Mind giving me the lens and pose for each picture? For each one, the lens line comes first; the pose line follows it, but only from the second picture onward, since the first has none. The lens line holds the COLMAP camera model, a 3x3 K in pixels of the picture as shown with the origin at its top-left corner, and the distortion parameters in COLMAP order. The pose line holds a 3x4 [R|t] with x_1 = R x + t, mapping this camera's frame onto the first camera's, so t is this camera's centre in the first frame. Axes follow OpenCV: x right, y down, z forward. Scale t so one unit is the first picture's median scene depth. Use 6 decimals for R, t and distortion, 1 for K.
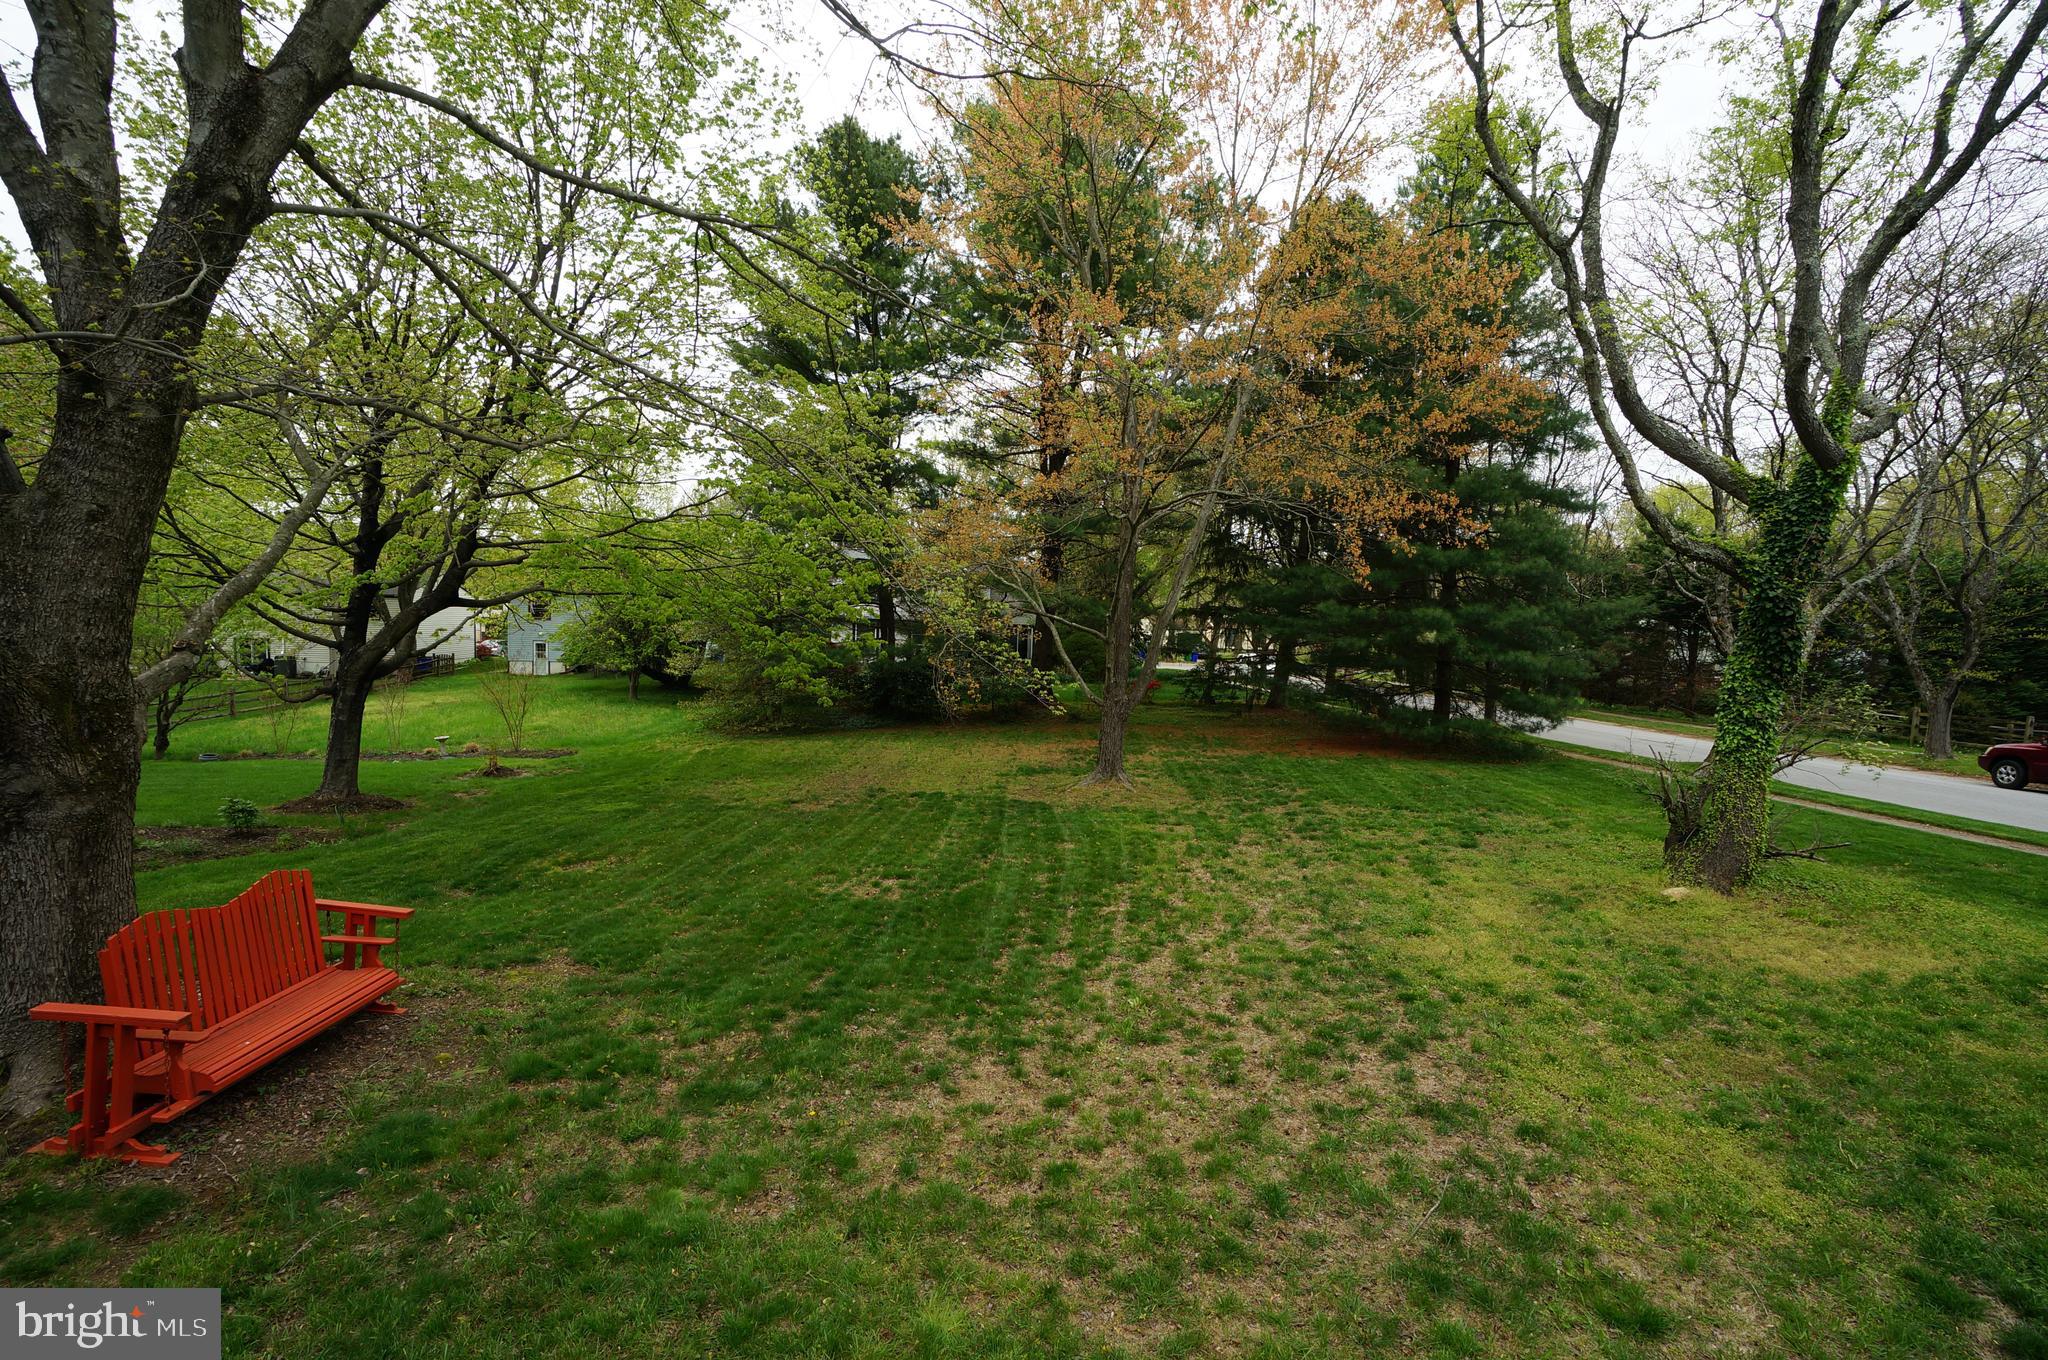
lens RADIAL K [[892.9, 0, 1005.0], [0, 892.9, 689.6], [0, 0, 1]] dist [-0.027042, 0.001415]
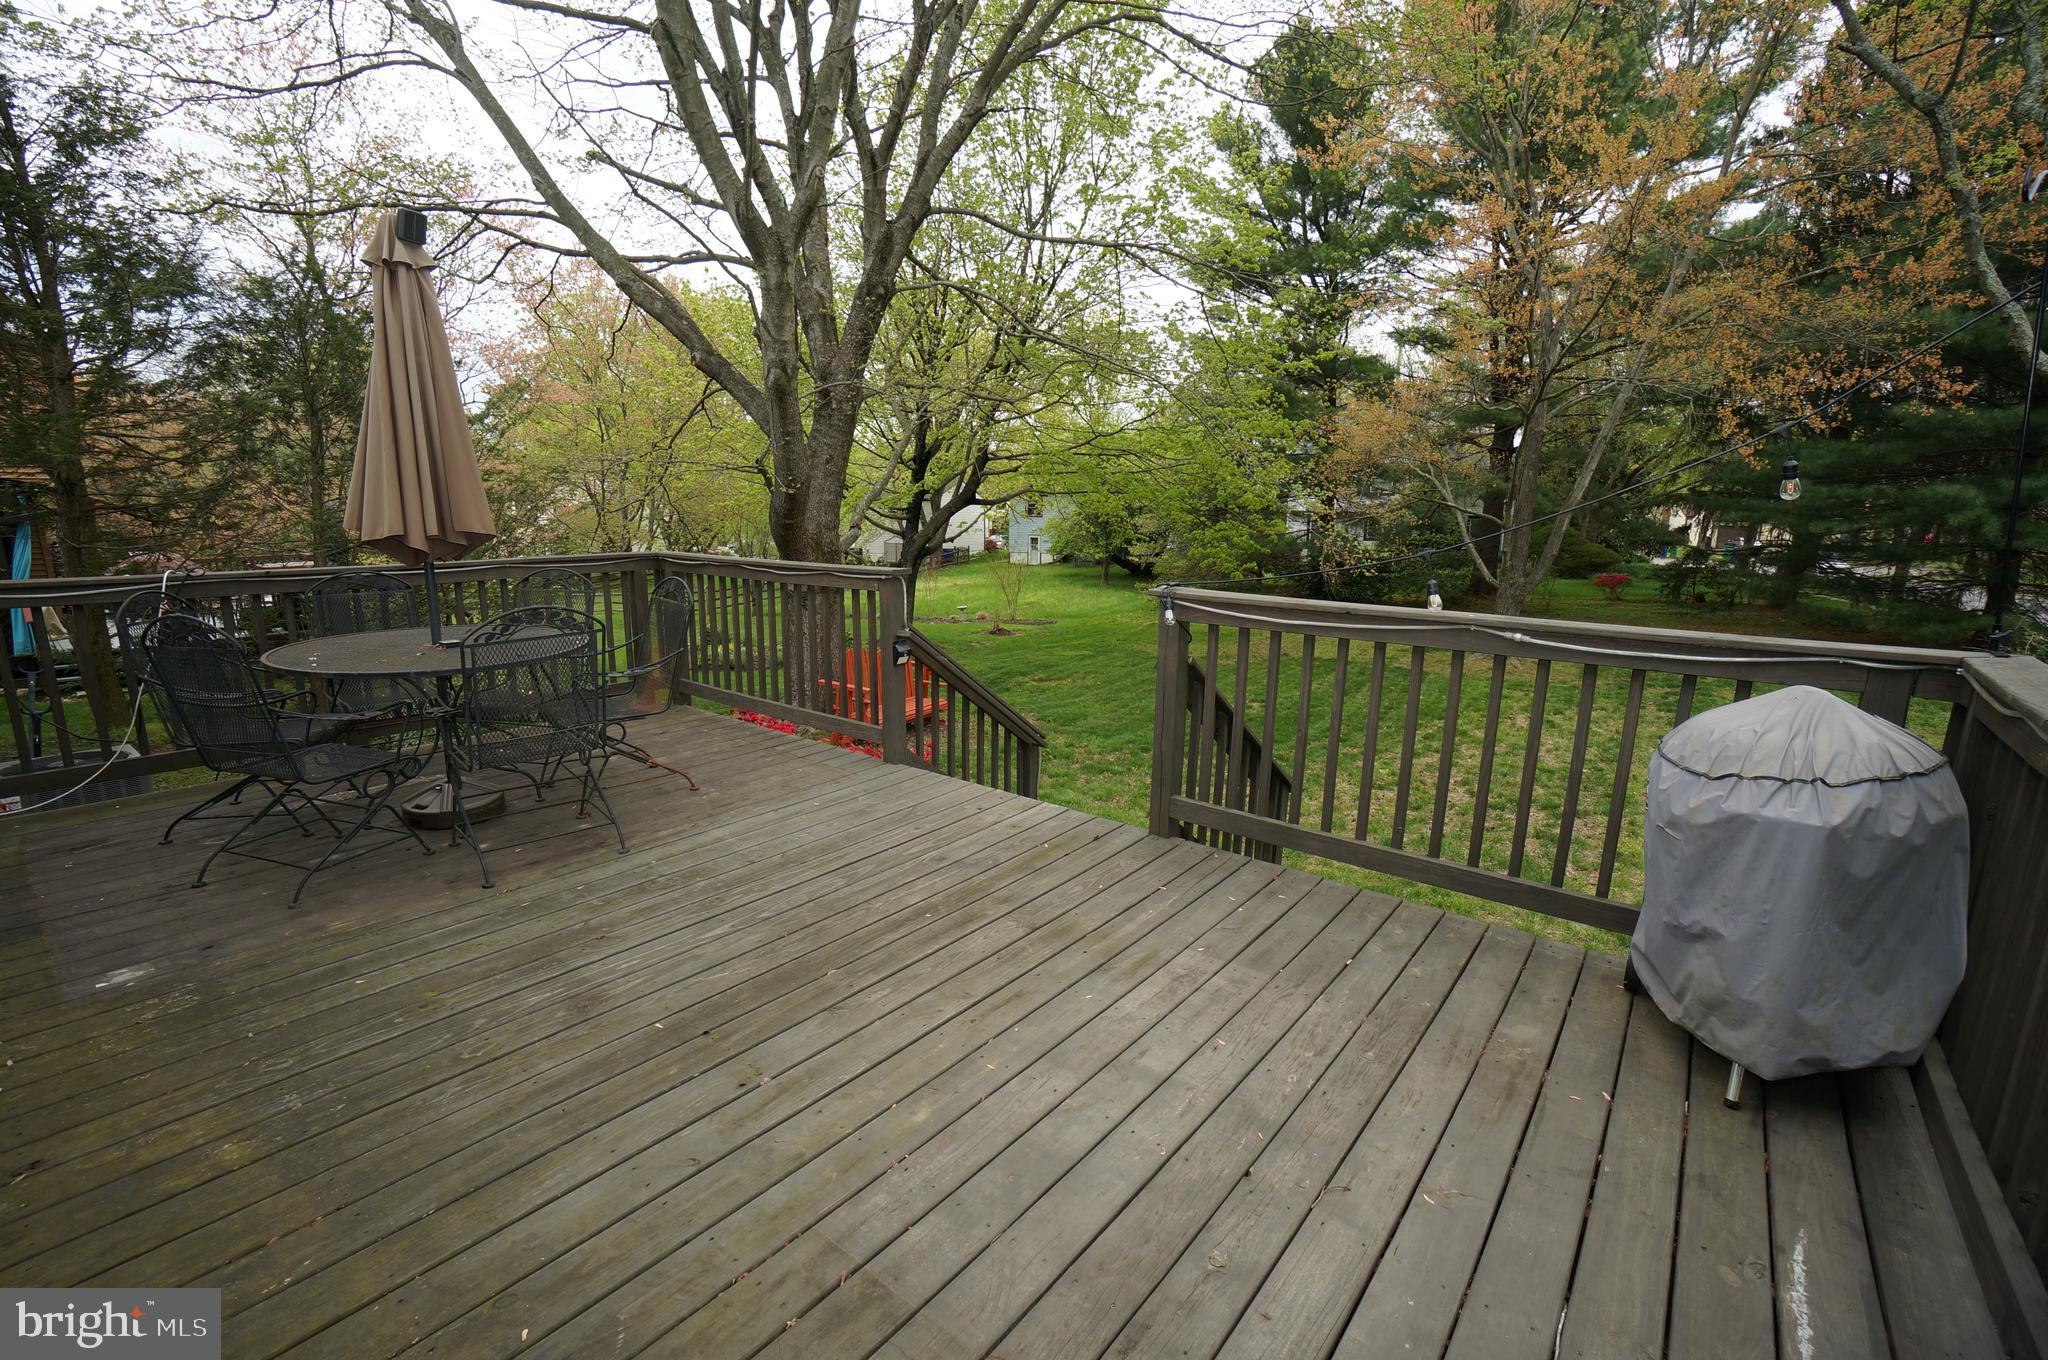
lens RADIAL K [[892.9, 0, 1018.7], [0, 892.9, 681.6], [0, 0, 1]] dist [-0.027042, 0.001415]
pose [[0.876947, 0.068185, -0.475725, 0.078058], [-0.017156, 0.993695, 0.110799, 0.015957], [0.480281, -0.089003, 0.872588, -0.133835]]
